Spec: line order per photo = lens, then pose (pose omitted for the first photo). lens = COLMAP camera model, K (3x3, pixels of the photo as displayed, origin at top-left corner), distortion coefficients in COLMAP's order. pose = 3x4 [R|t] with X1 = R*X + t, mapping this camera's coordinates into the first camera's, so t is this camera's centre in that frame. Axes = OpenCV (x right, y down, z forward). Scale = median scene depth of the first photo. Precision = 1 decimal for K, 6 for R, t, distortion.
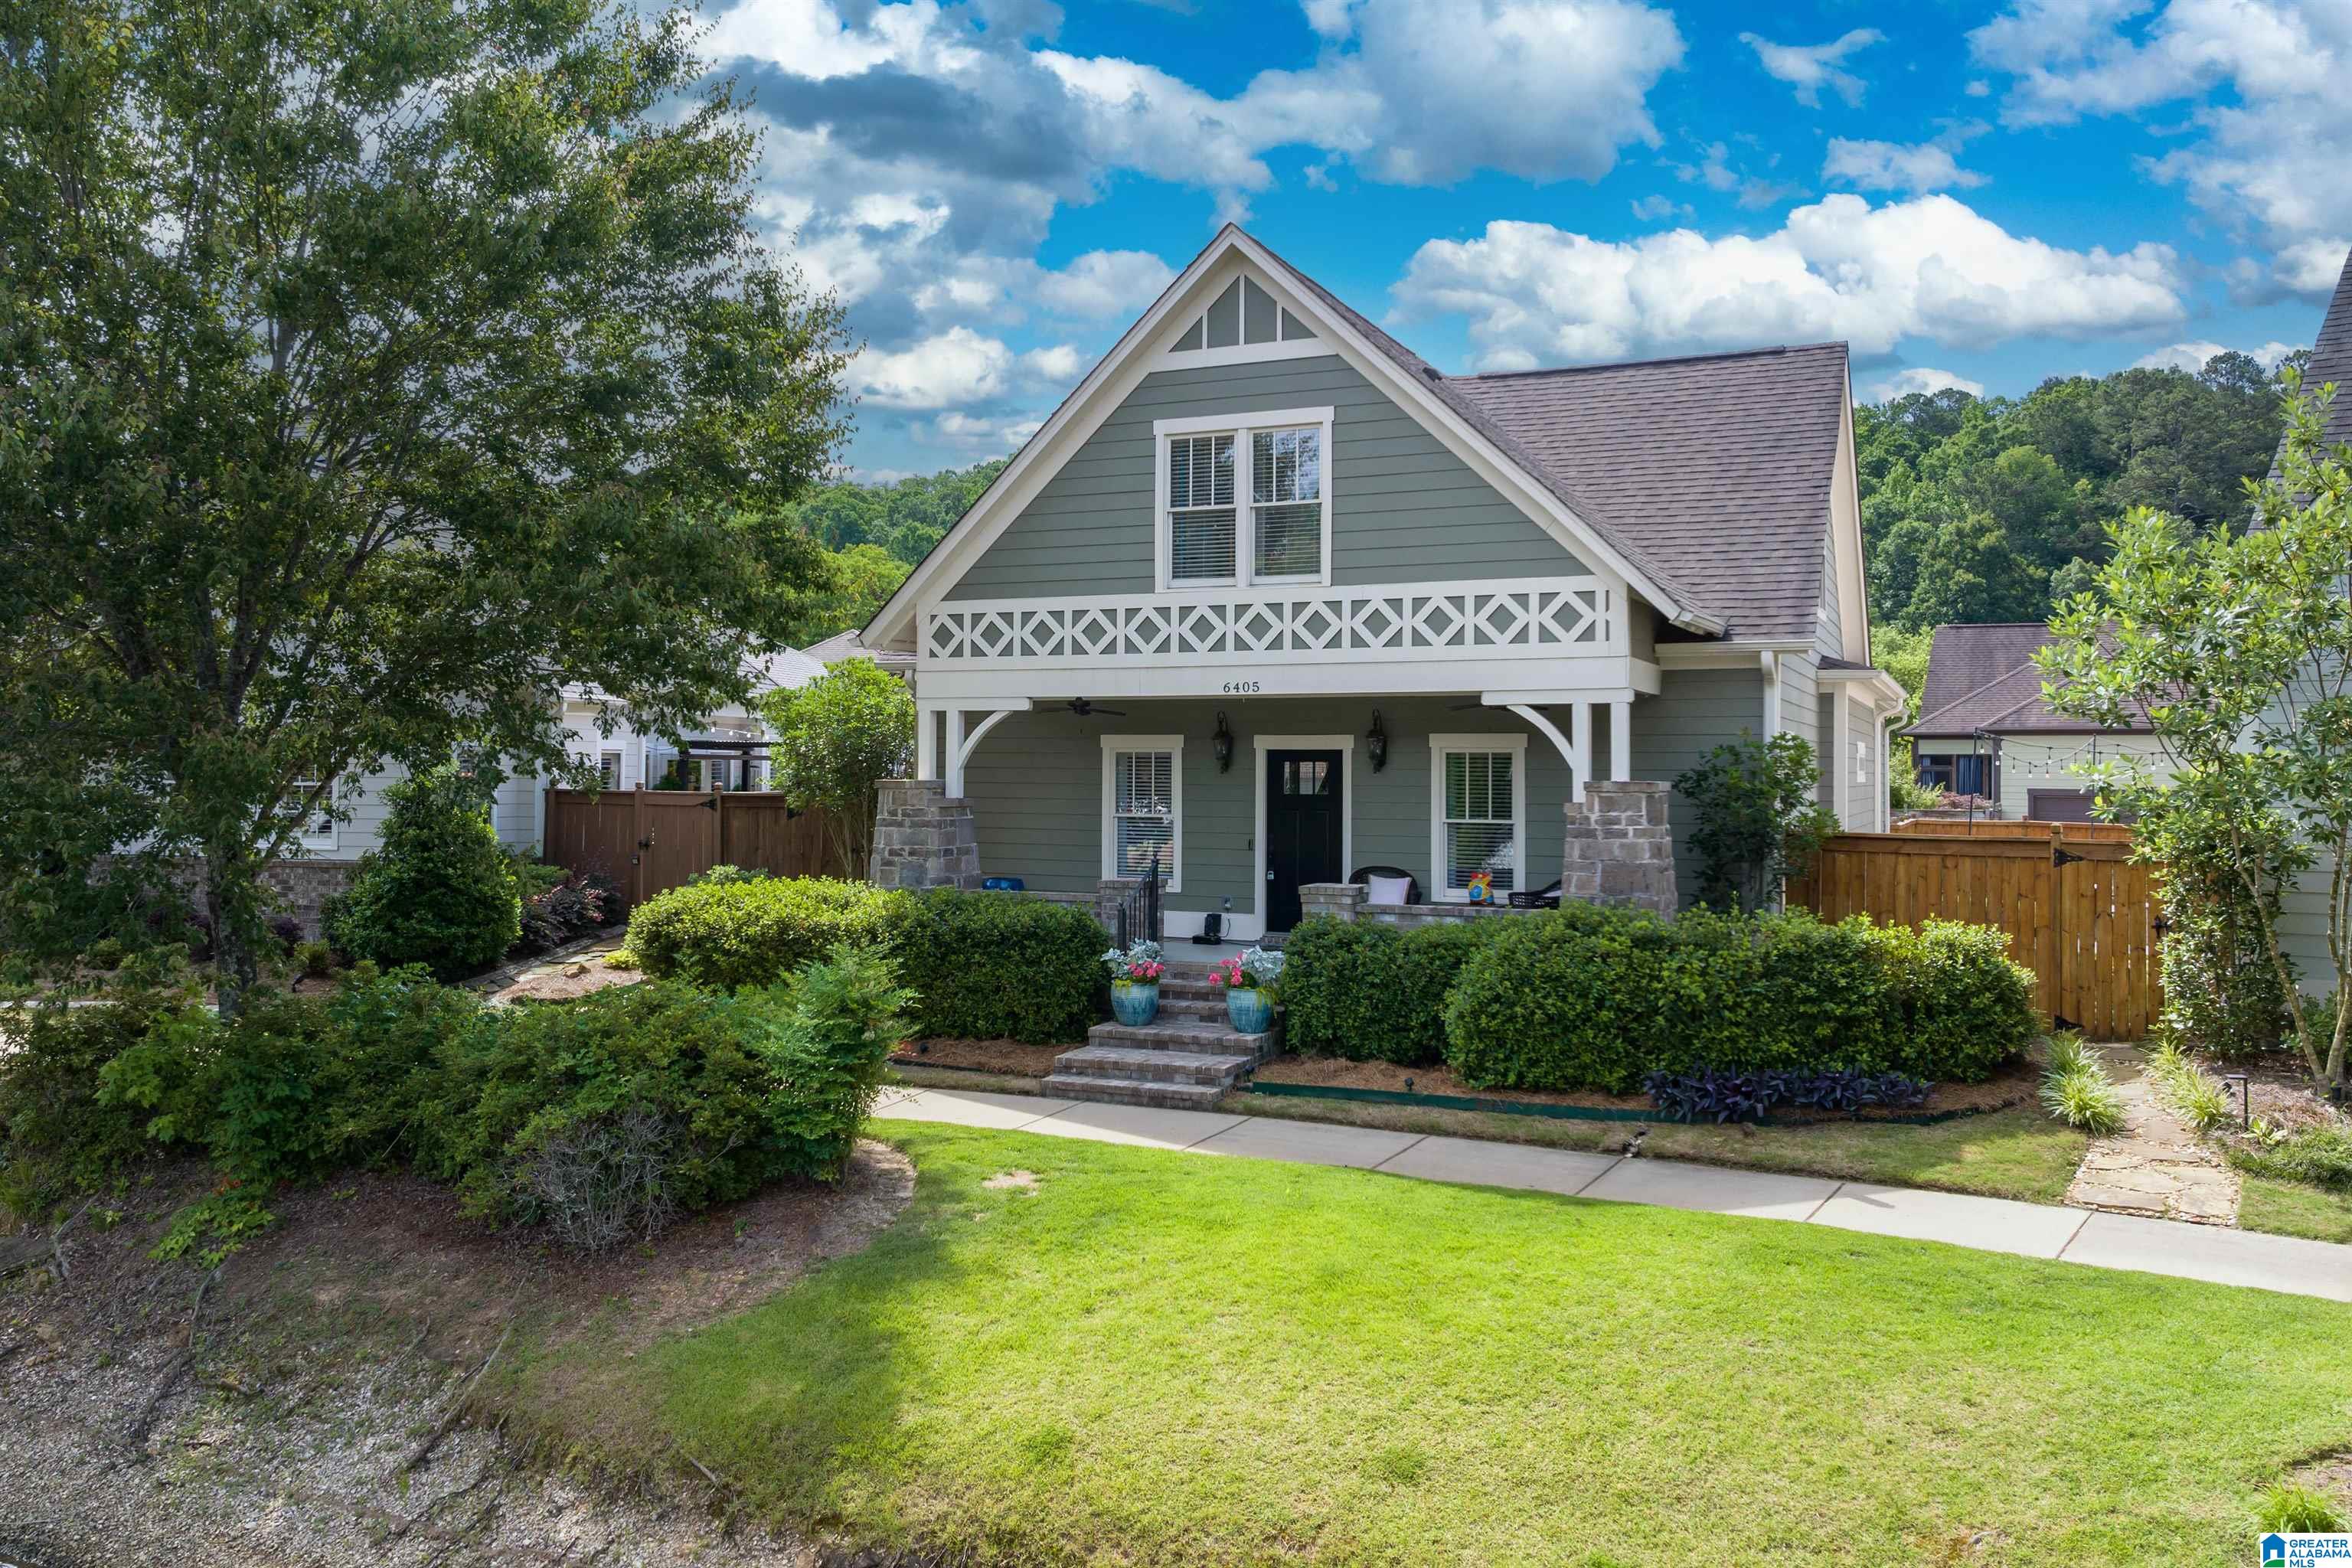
lens RADIAL K [[1750.1, 0, 1168.6], [0, 1750.1, 712.0], [0, 0, 1]] dist [-0.035271, -0.007329]
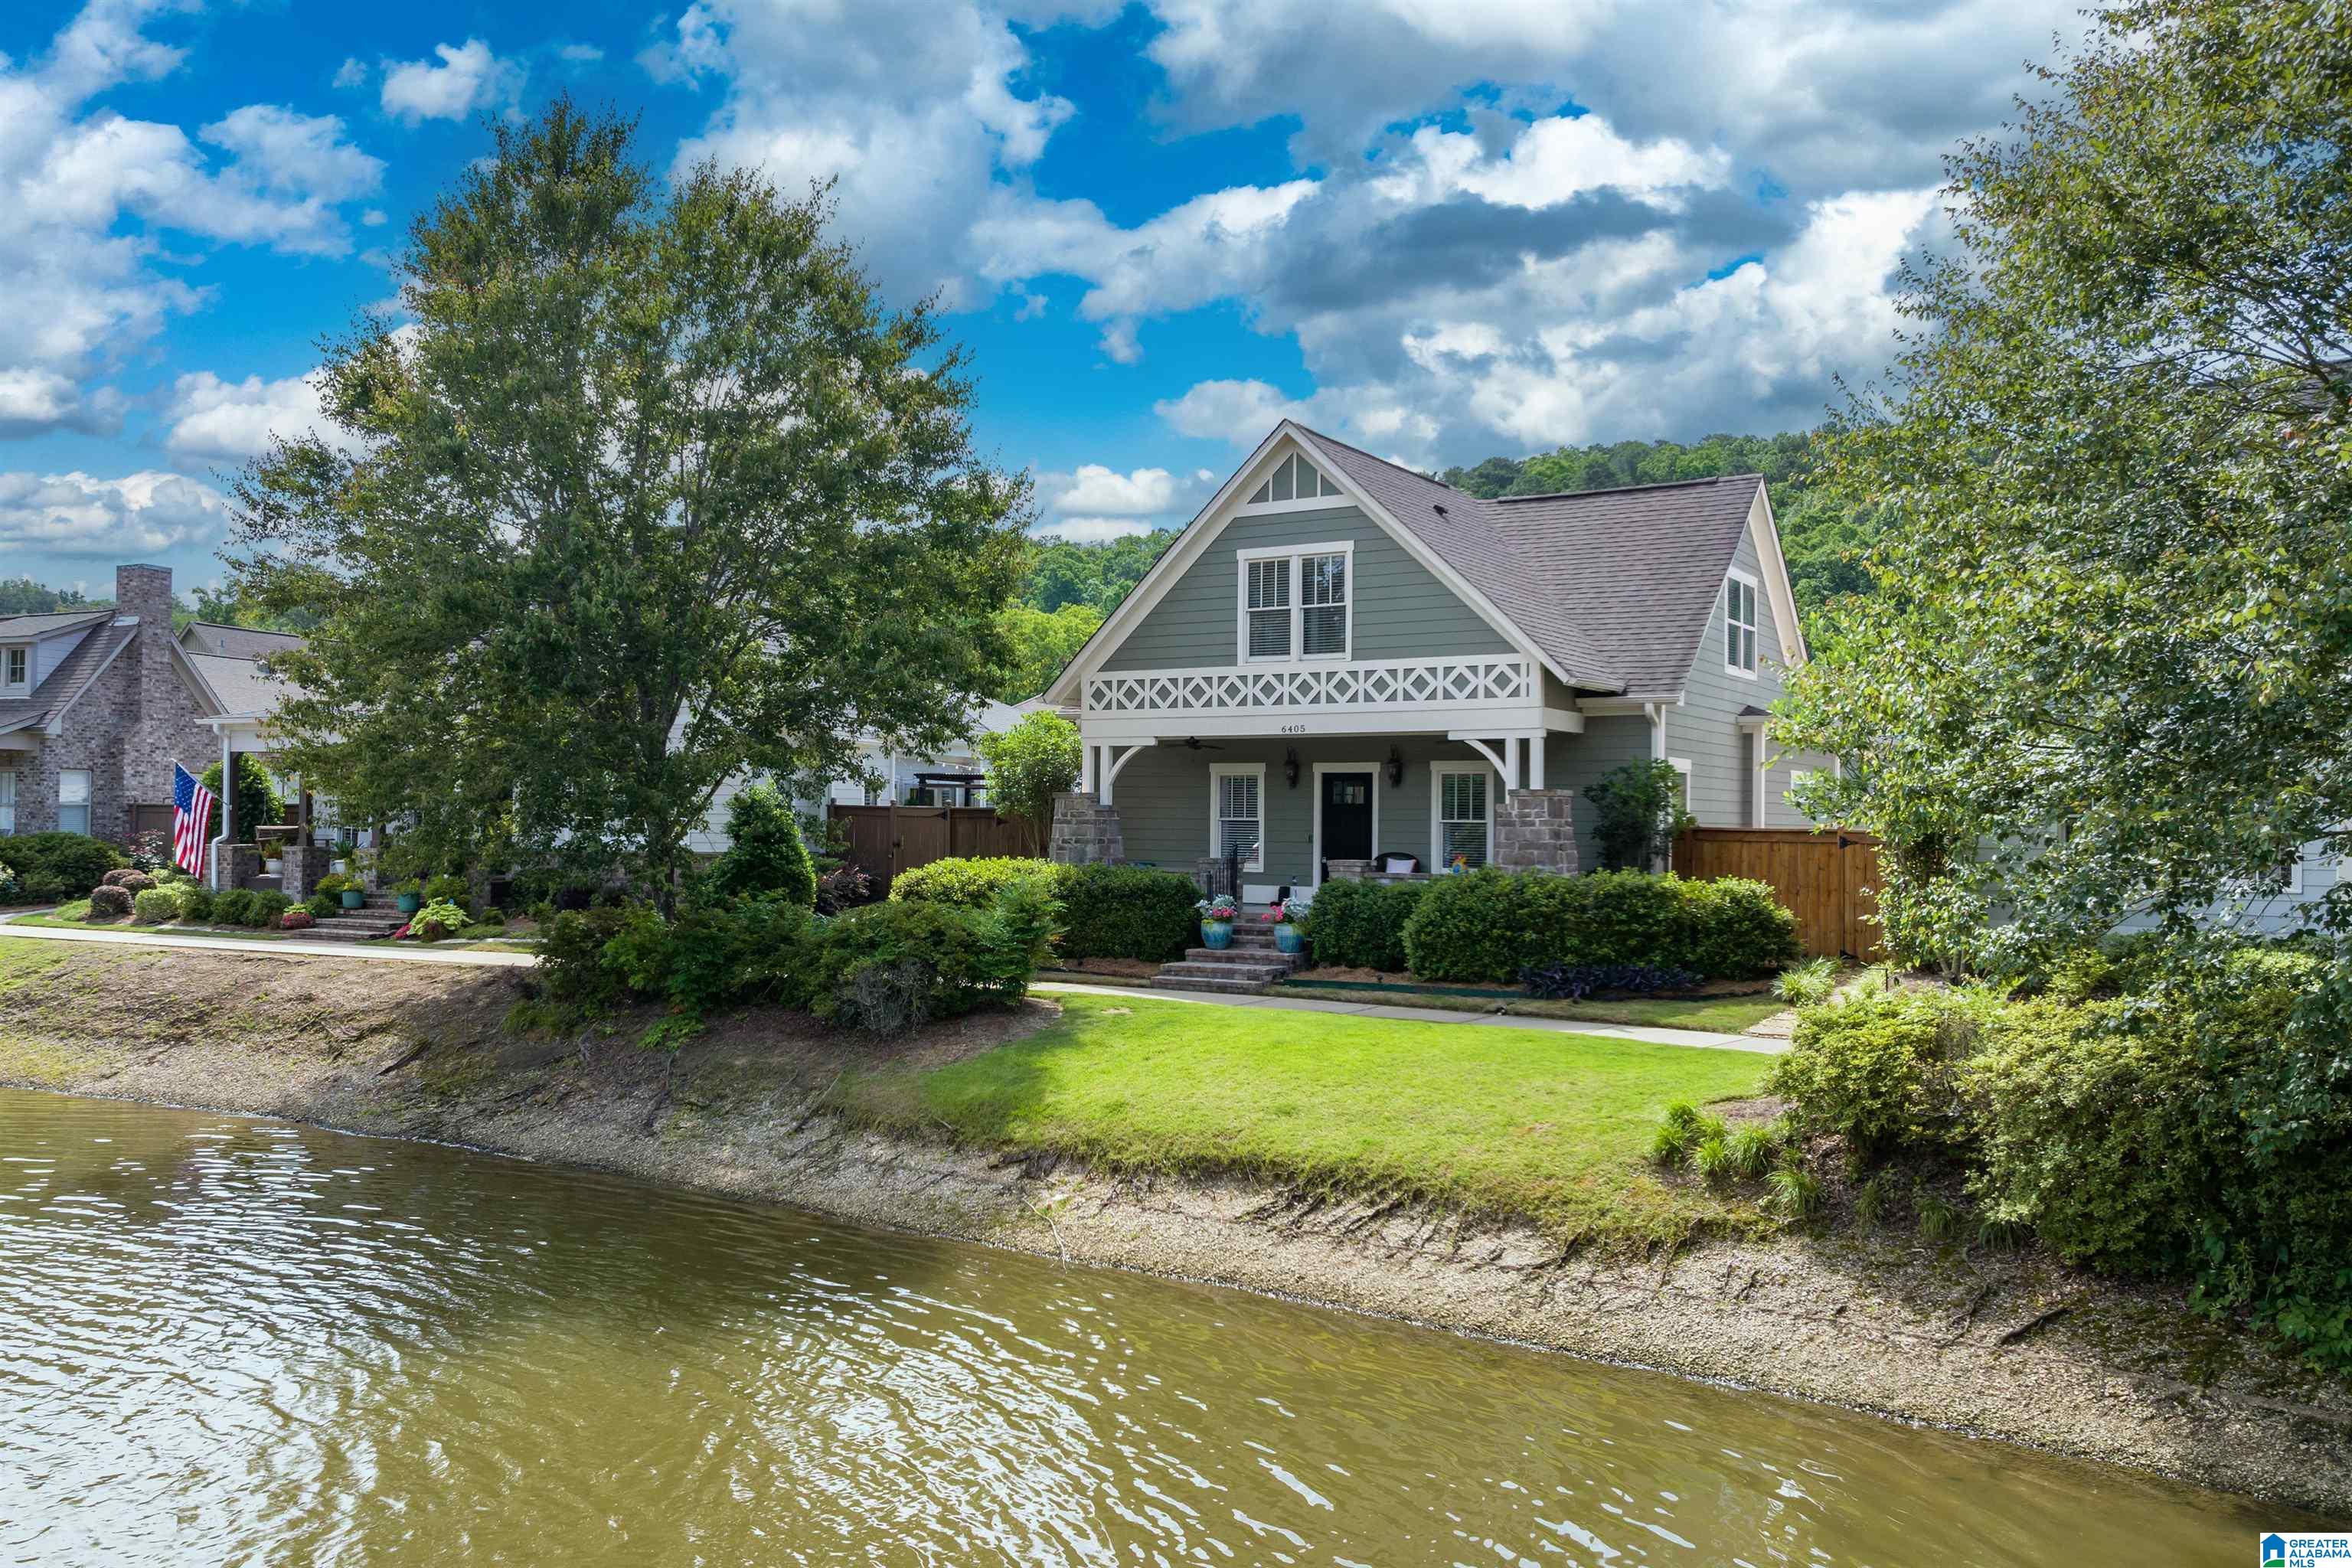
lens RADIAL K [[1750.1, 0, 1168.6], [0, 1750.1, 712.0], [0, 0, 1]] dist [-0.035271, -0.007329]
pose [[0.992468, -0.004420, -0.122423, 0.123457], [0.000650, 0.999525, -0.030816, 0.017968], [0.122501, 0.030505, 0.992000, -0.513074]]
